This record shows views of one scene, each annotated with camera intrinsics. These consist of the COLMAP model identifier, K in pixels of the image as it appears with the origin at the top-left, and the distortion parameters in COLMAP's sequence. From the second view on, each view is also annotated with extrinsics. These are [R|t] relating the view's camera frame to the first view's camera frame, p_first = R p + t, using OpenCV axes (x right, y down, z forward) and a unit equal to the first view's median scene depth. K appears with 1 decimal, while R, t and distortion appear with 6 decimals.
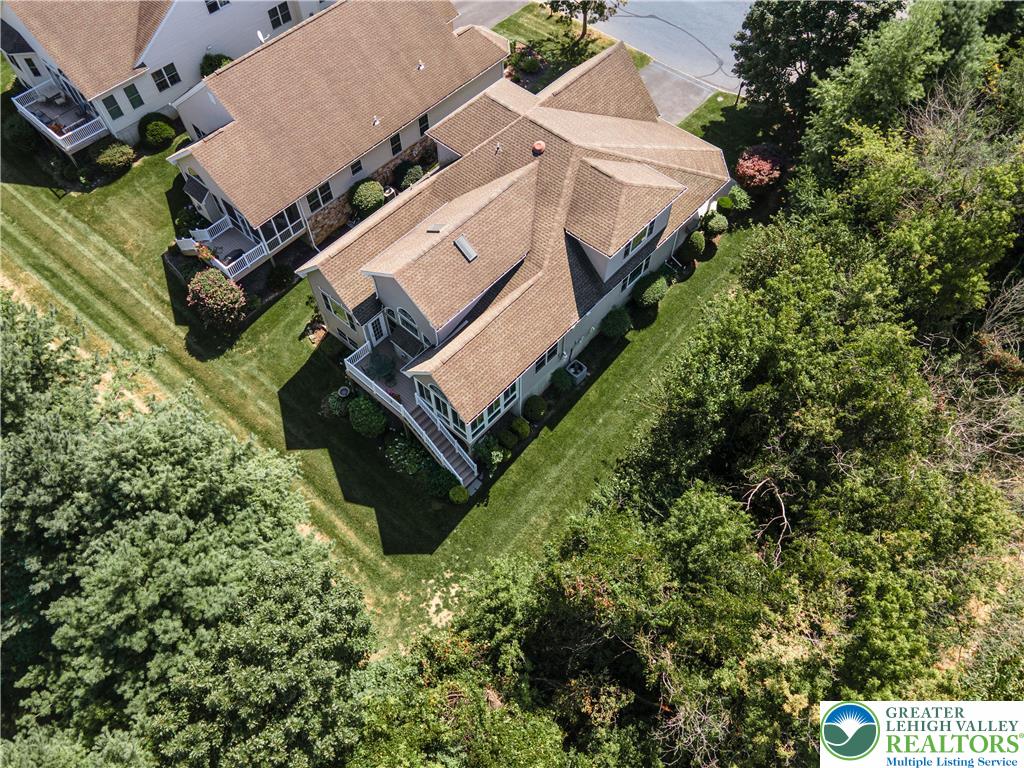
lens RADIAL K [[790.0, 0, 506.6], [0, 790.0, 381.7], [0, 0, 1]] dist [0.056152, 0.000220]
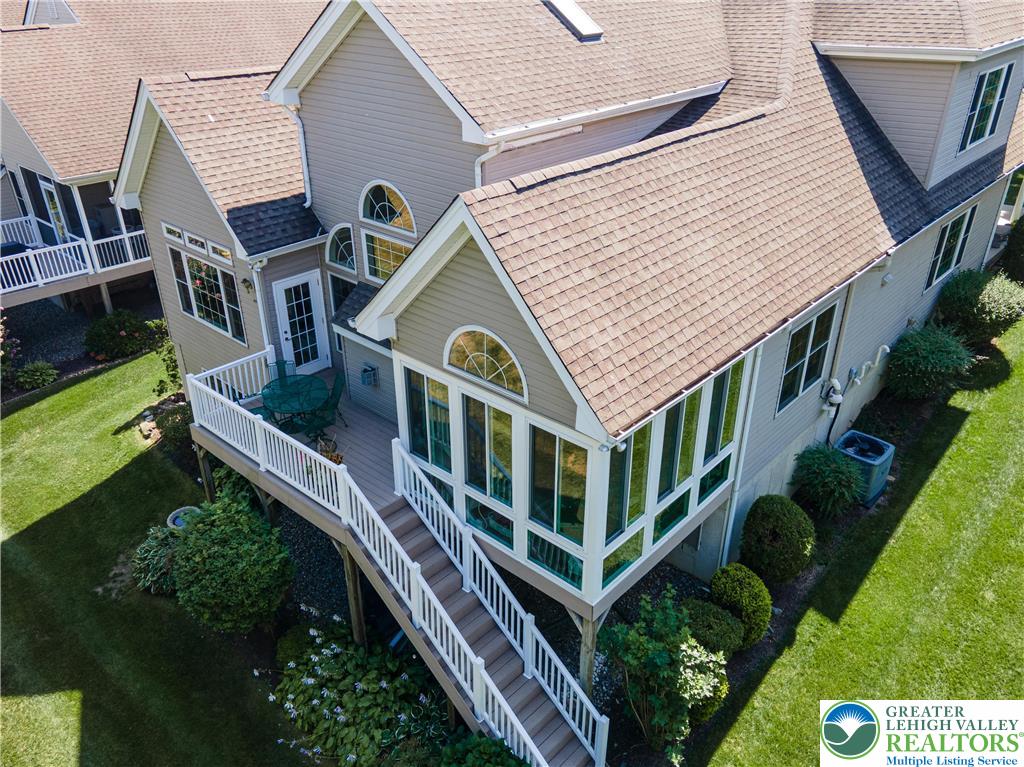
lens RADIAL K [[790.0, 0, 506.6], [0, 790.0, 381.2], [0, 0, 1]] dist [0.056152, 0.000220]
pose [[0.999870, 0.013214, 0.009221, -0.075054], [-0.007261, 0.880357, -0.474256, 0.131259], [-0.014384, 0.474127, 0.880339, 0.711097]]
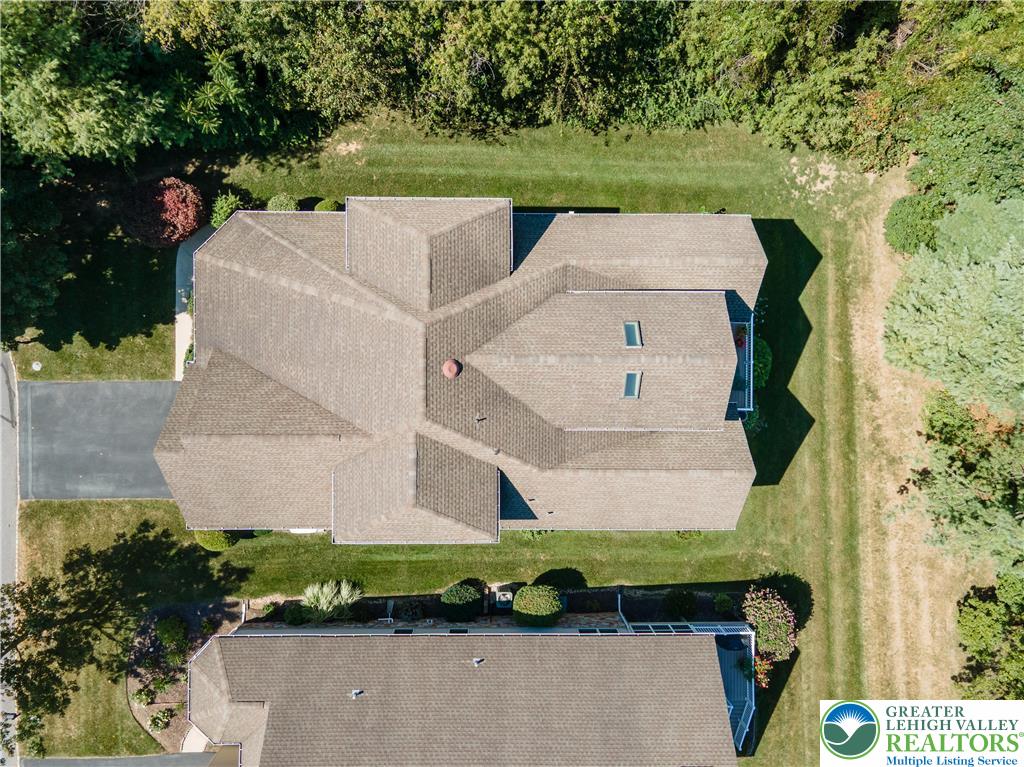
lens RADIAL K [[820.1, 0, 492.6], [0, 820.1, 382.9], [0, 0, 1]] dist [0.060356, 0.000384]
pose [[-0.671180, -0.741290, 0.002533, 0.003975], [0.609514, -0.549915, 0.571039, -0.695384], [-0.421913, 0.384814, 0.820919, 0.370946]]
